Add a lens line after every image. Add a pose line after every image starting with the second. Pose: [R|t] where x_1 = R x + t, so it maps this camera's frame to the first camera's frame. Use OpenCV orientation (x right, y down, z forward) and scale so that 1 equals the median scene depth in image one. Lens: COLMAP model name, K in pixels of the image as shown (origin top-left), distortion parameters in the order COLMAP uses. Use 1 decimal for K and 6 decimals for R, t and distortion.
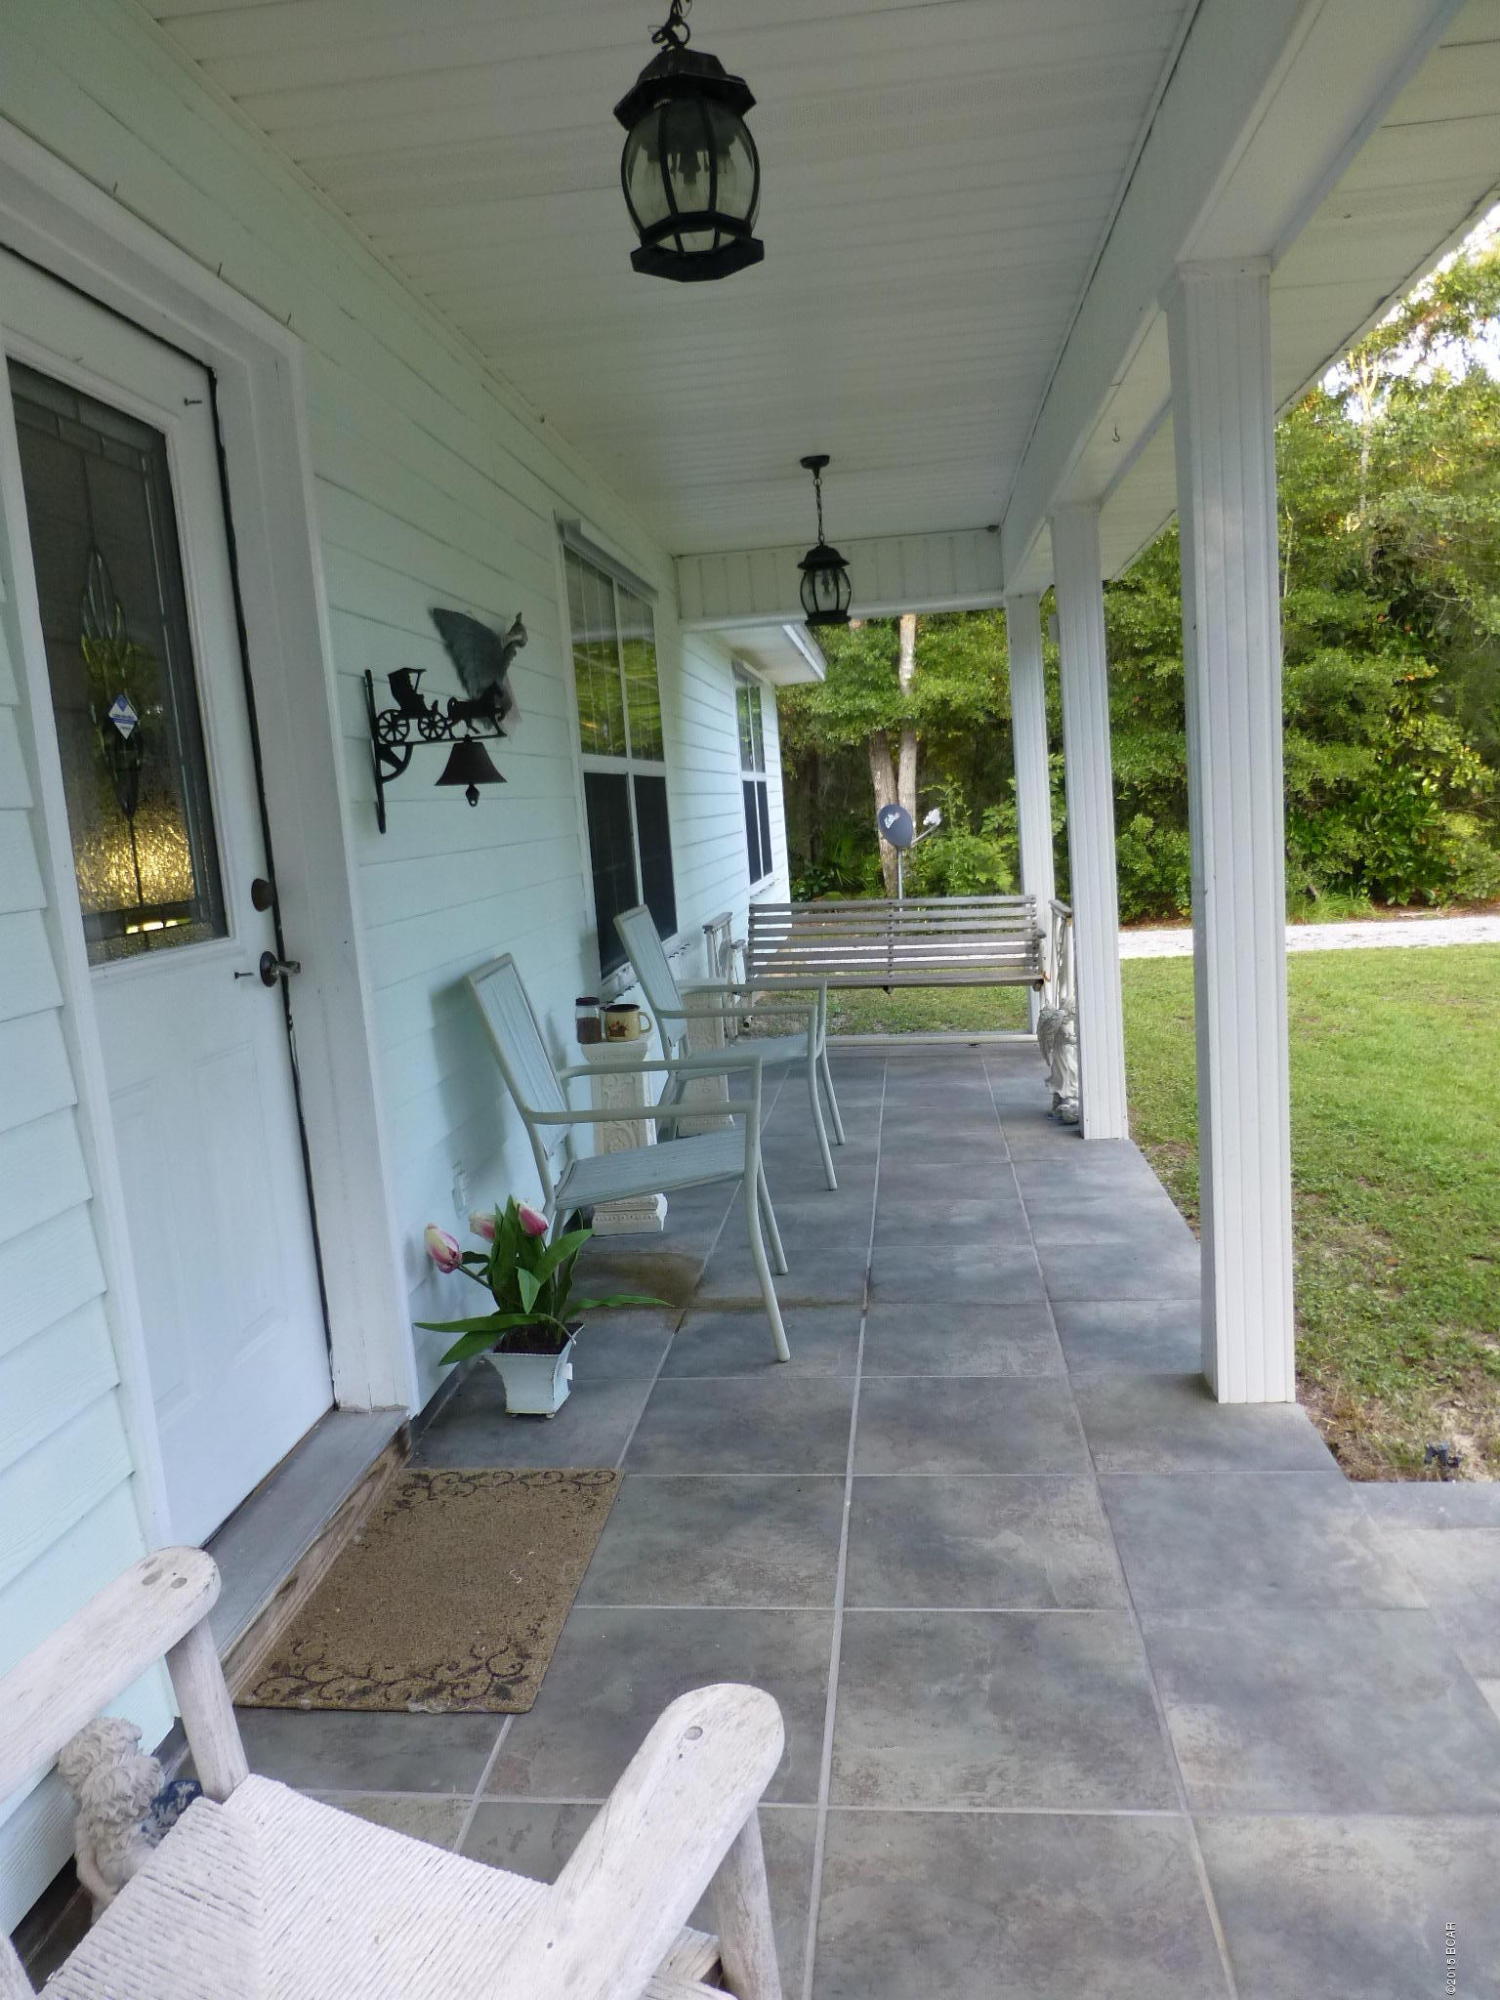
lens RADIAL K [[1441.0, 0, 750.7], [0, 1441.0, 988.7], [0, 0, 1]] dist [-0.021724, 0.005254]
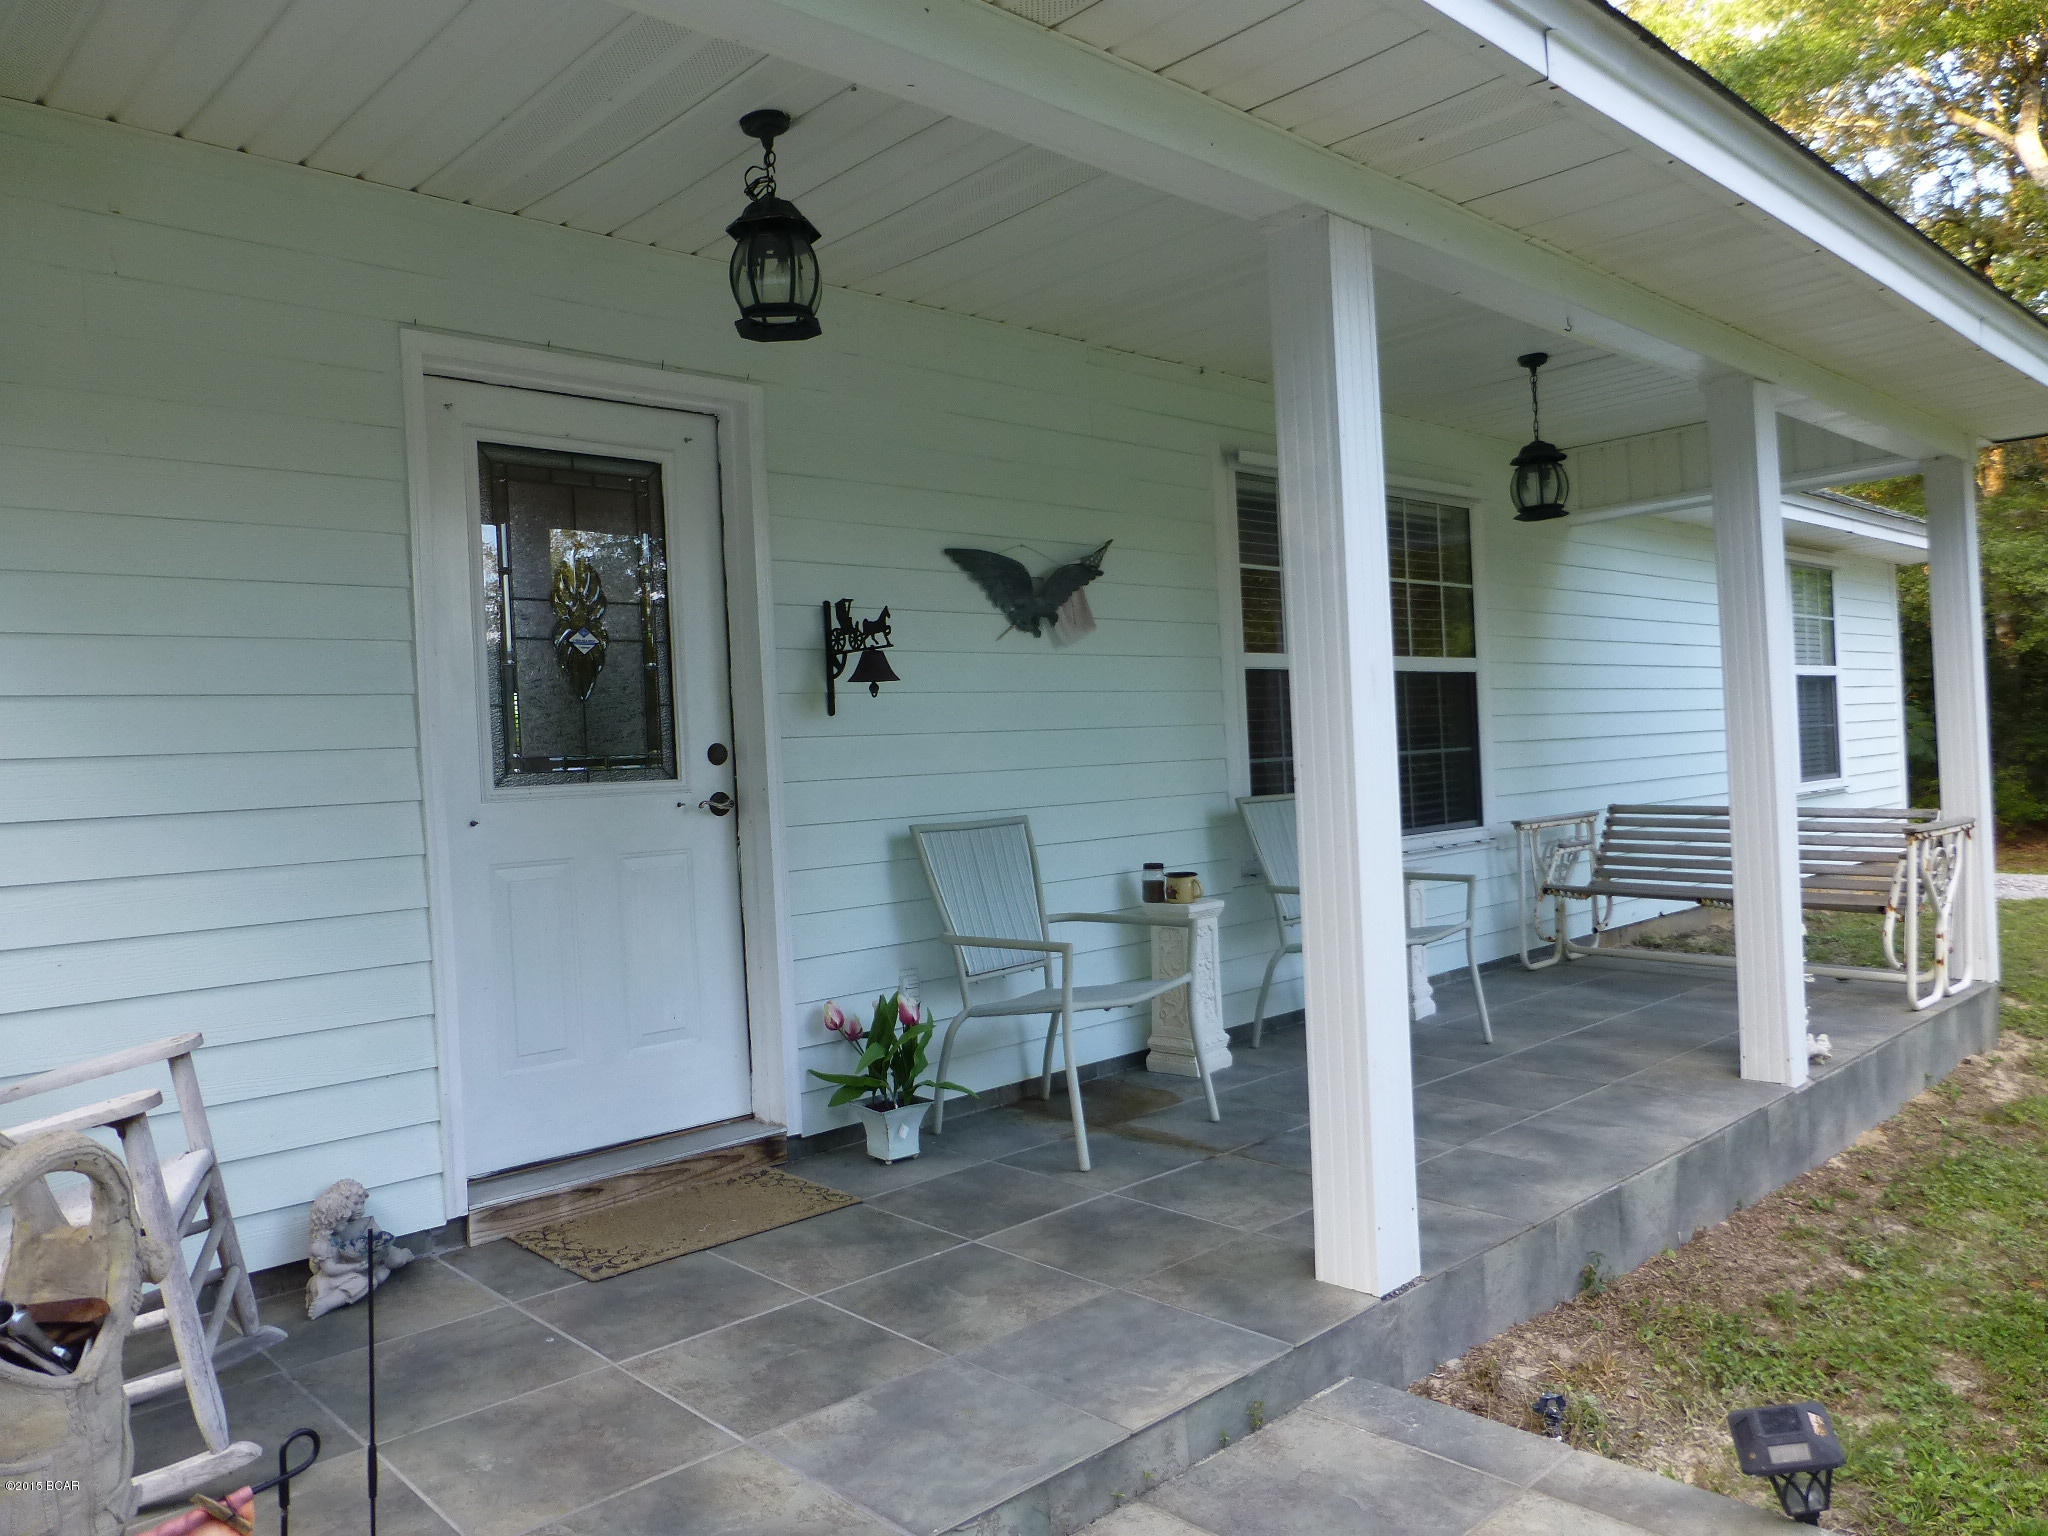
lens RADIAL K [[1475.5, 0, 1029.0], [0, 1475.5, 774.4], [0, 0, 1]] dist [-0.021724, 0.005254]
pose [[0.758017, 0.038589, -0.651092, 0.883197], [-0.088056, 0.995164, -0.043536, -0.006152], [0.646263, 0.090334, 0.757749, 0.044472]]
